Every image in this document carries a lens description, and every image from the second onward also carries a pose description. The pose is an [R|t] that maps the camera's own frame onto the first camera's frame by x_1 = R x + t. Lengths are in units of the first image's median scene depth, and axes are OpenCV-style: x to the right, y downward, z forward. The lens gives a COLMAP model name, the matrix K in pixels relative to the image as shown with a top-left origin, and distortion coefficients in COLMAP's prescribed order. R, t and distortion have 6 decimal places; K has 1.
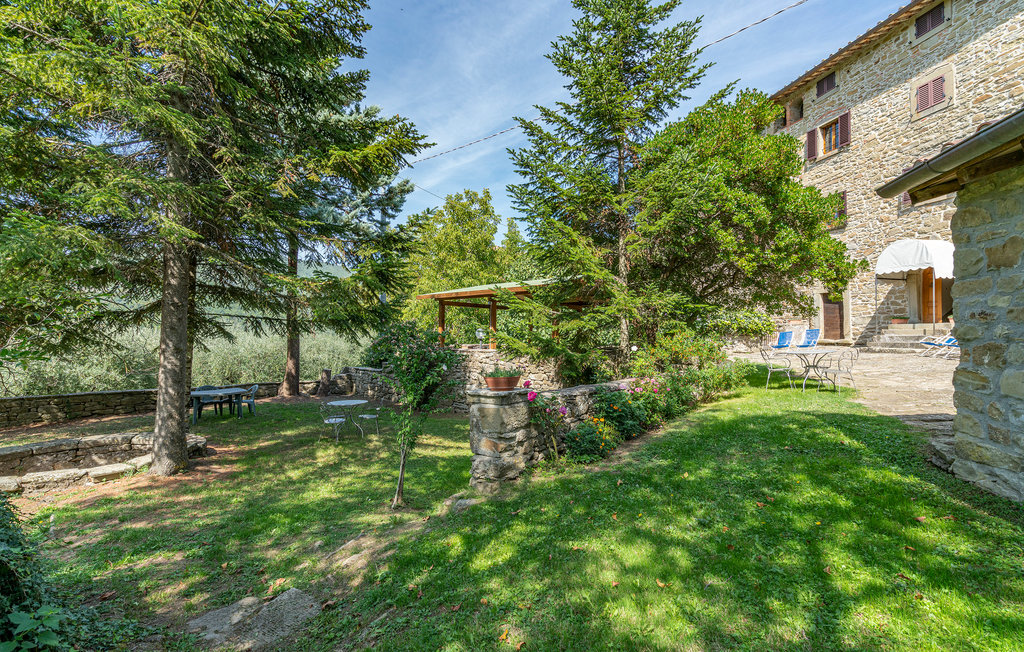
lens RADIAL K [[461.9, 0, 514.5], [0, 461.9, 320.1], [0, 0, 1]] dist [0.001715, 0.000269]
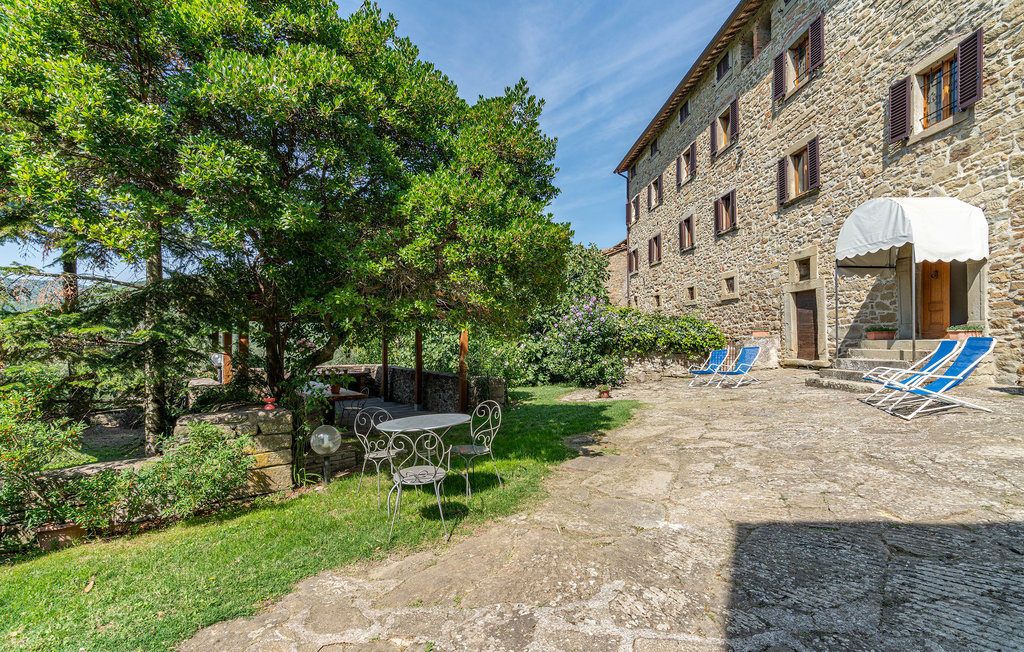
lens RADIAL K [[461.9, 0, 510.0], [0, 461.9, 333.3], [0, 0, 1]] dist [0.001715, 0.000269]
pose [[0.985481, -0.007119, -0.169634, 0.423475], [0.009715, 0.999848, 0.014477, -0.012887], [0.169505, -0.015915, 0.985401, 0.290629]]
